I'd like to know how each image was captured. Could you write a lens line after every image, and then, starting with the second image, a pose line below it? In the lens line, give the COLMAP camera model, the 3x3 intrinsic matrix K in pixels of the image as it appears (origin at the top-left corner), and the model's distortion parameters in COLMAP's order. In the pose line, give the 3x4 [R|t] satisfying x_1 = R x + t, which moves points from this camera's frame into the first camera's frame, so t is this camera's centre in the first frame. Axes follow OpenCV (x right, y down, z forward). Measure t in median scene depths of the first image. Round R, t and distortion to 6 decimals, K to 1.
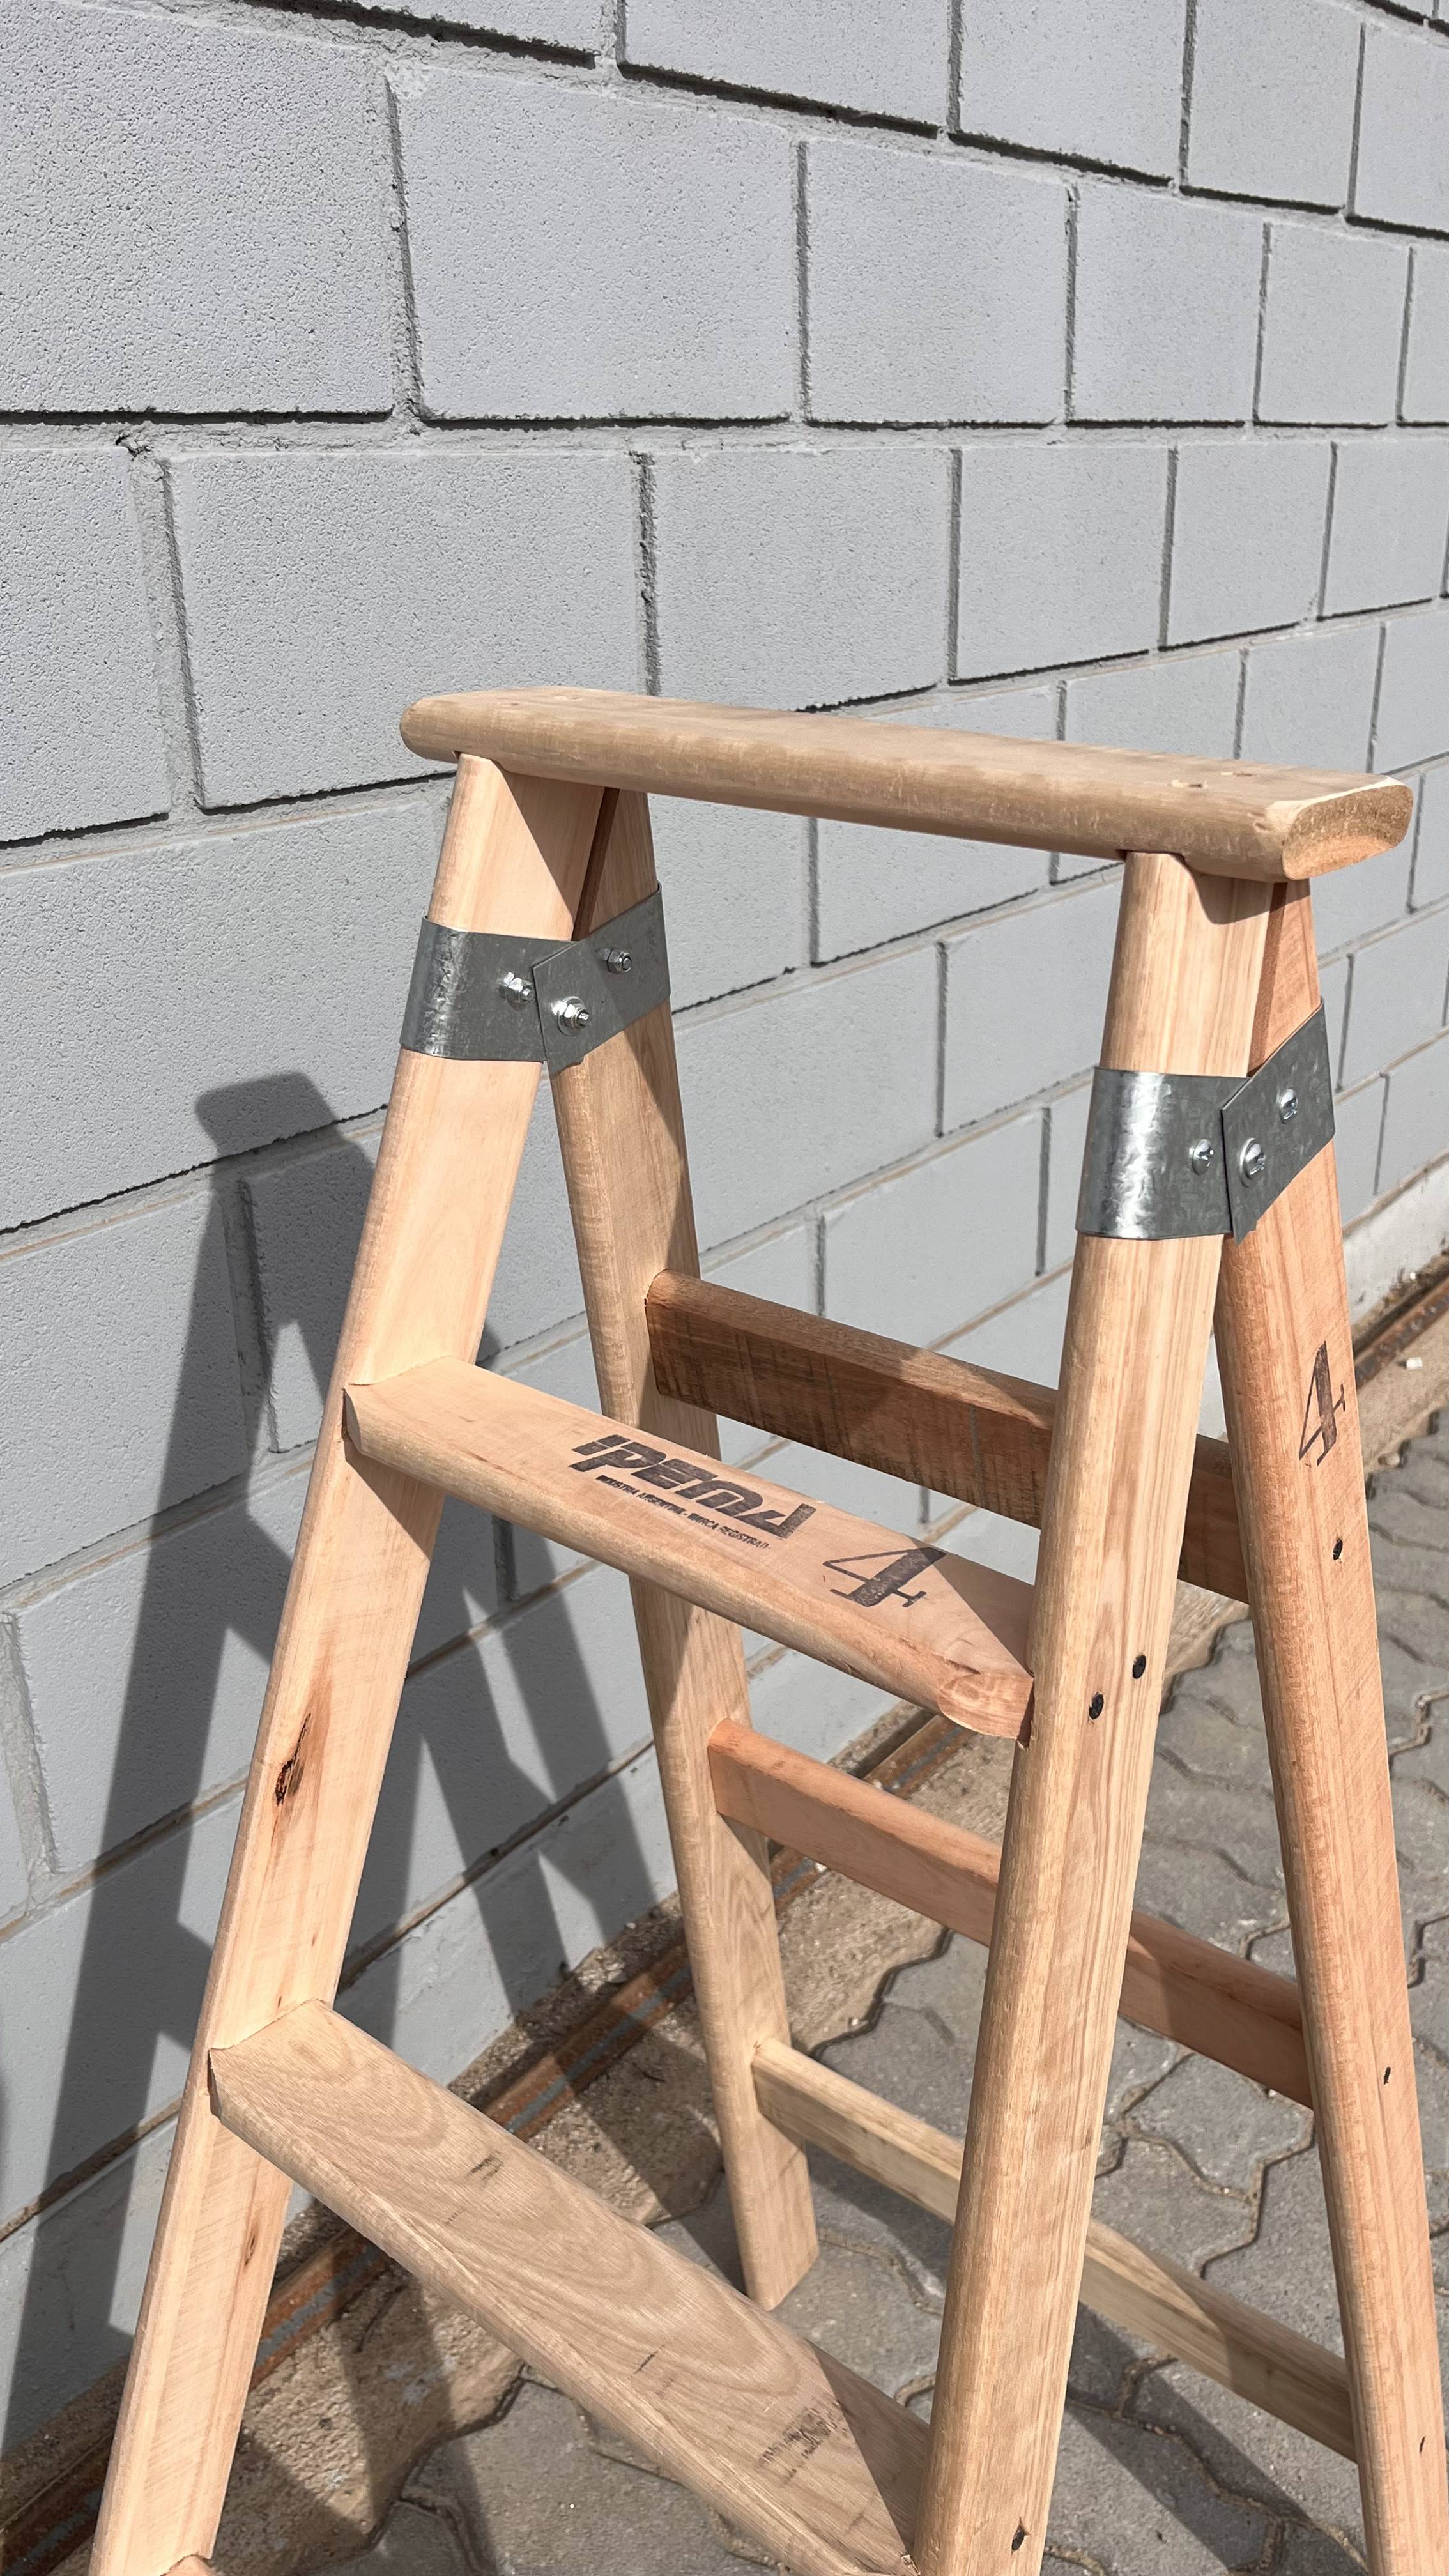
lens RADIAL K [[2028.7, 0, 718.6], [0, 2028.7, 1276.2], [0, 0, 1]] dist [0.056490, -0.052137]
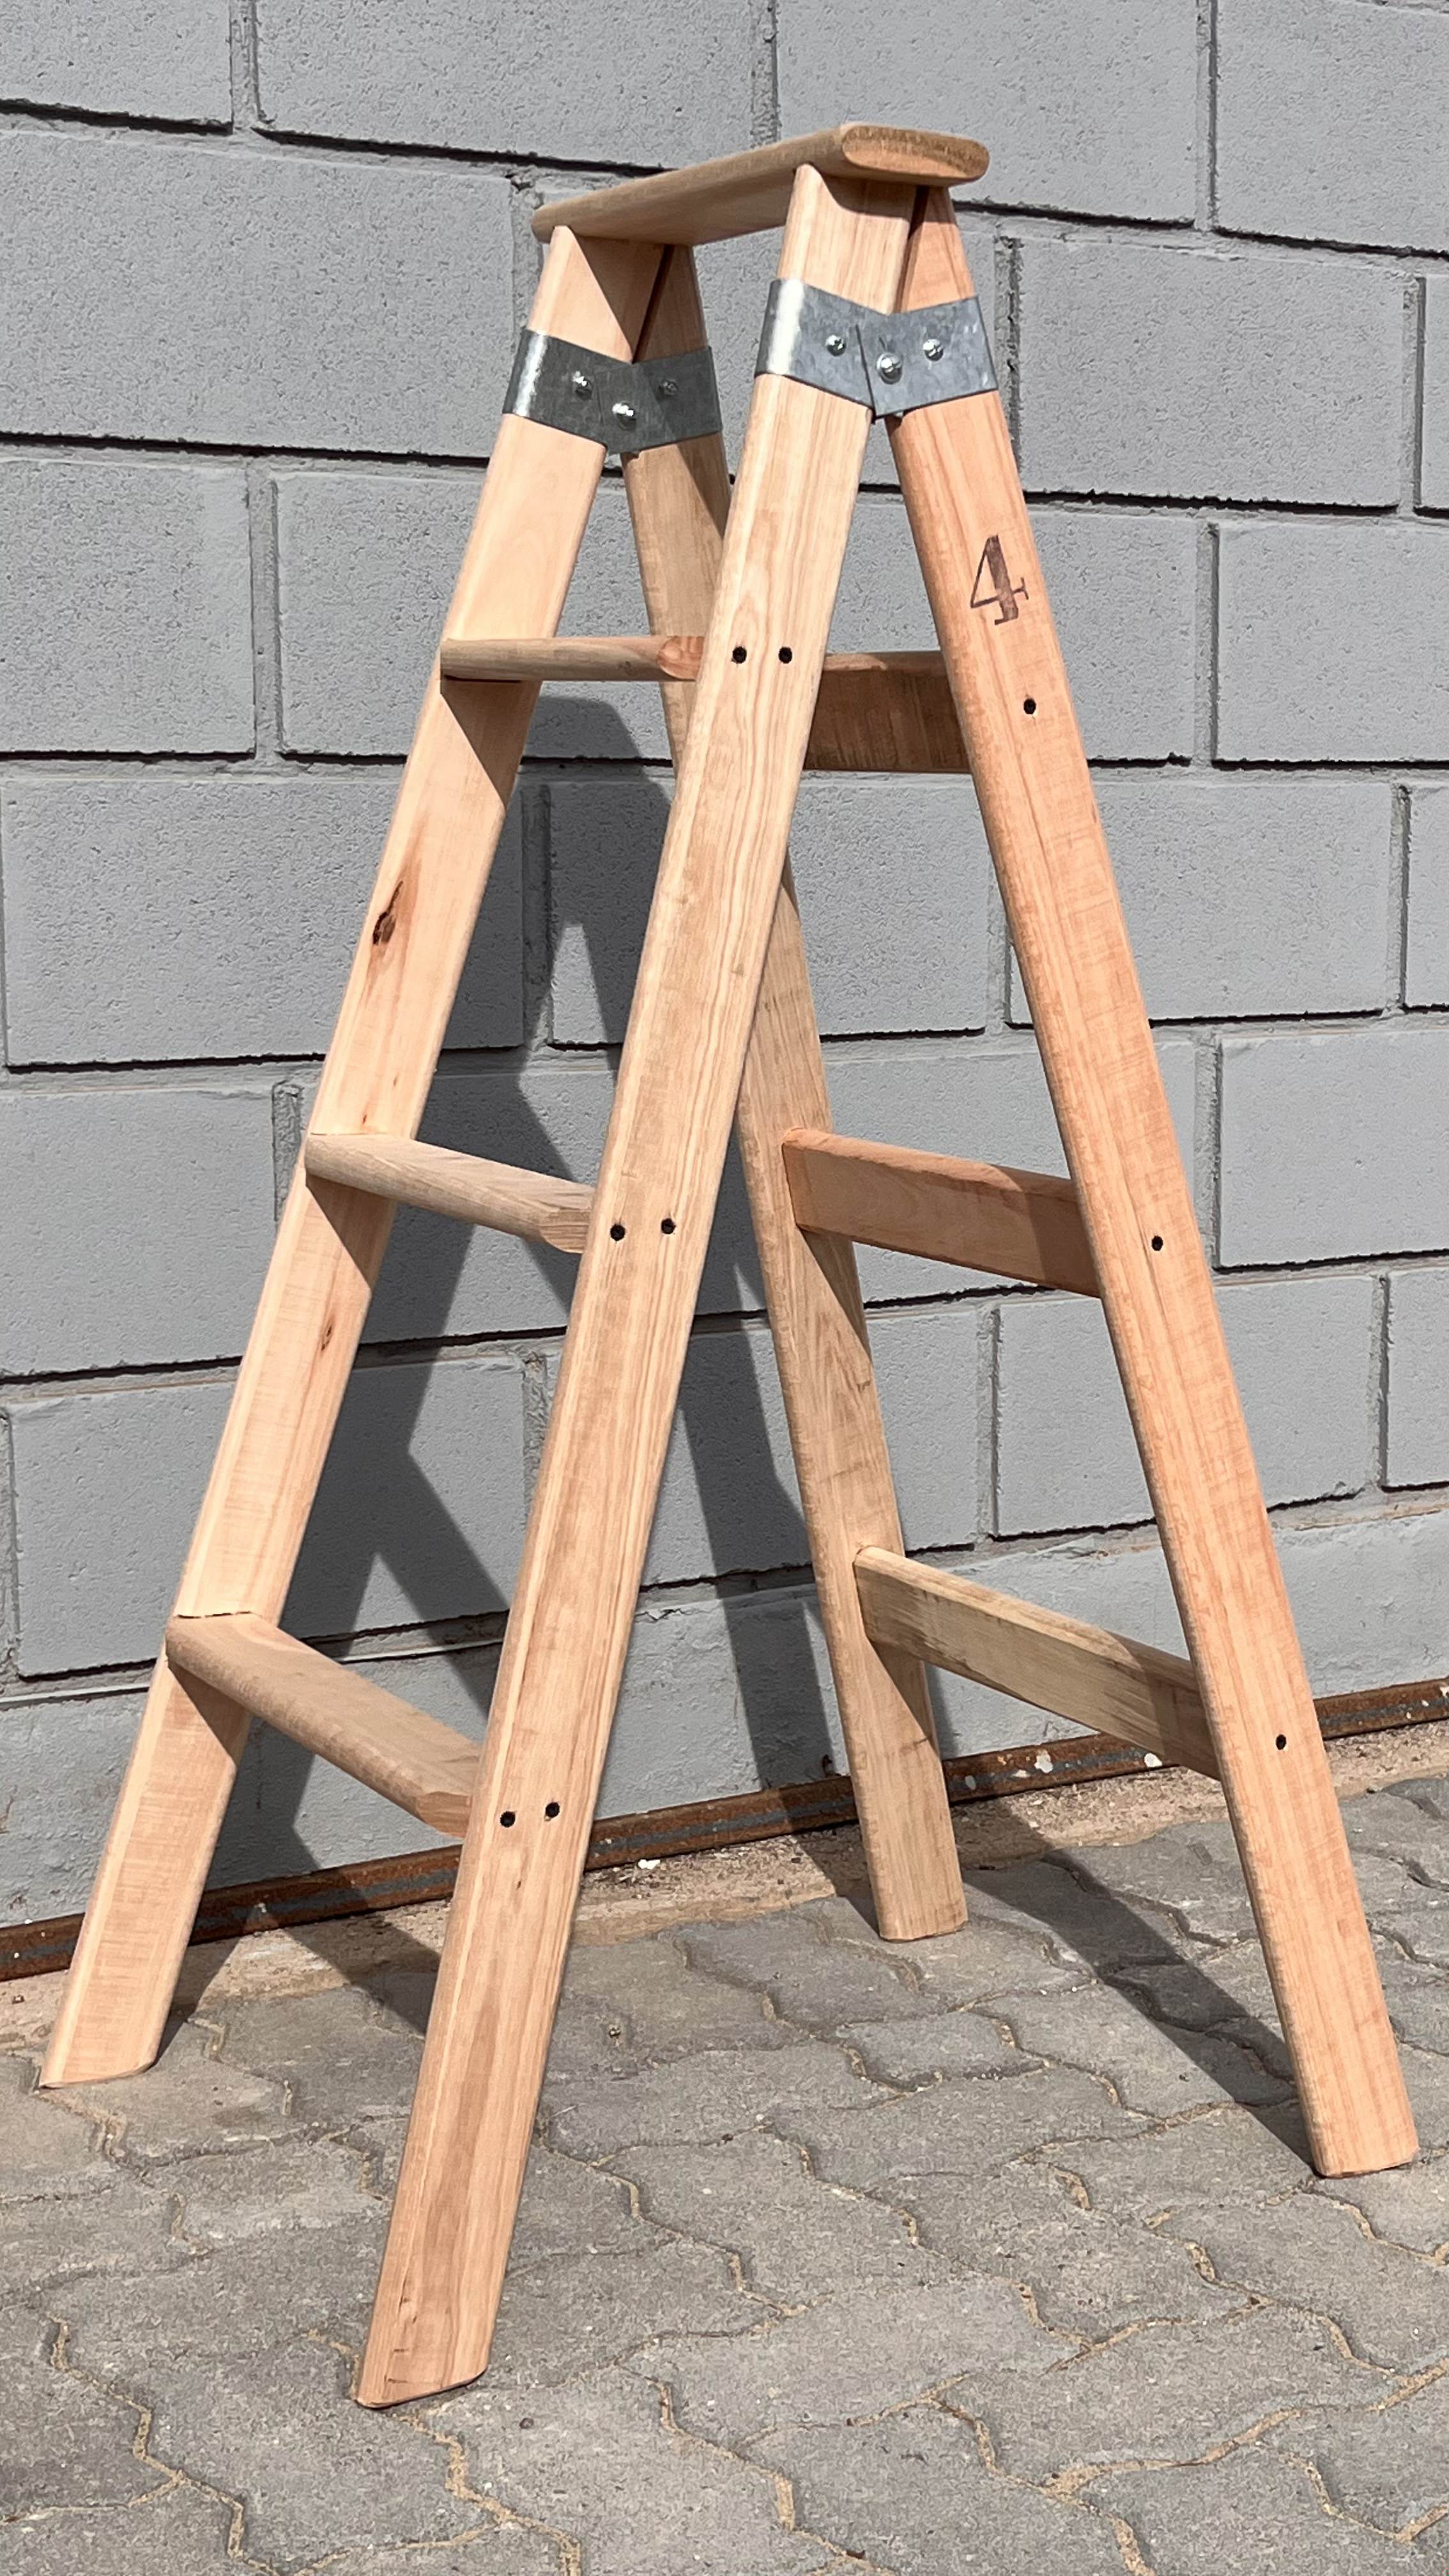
lens RADIAL K [[3523.0, 0, 731.5], [0, 3523.0, 1295.7], [0, 0, 1]] dist [0.154261, -0.556651]
pose [[0.932242, 0.061169, -0.356628, 0.474796], [-0.144542, 0.966508, -0.212063, 0.508838], [0.331712, 0.249241, 0.909860, -0.578070]]
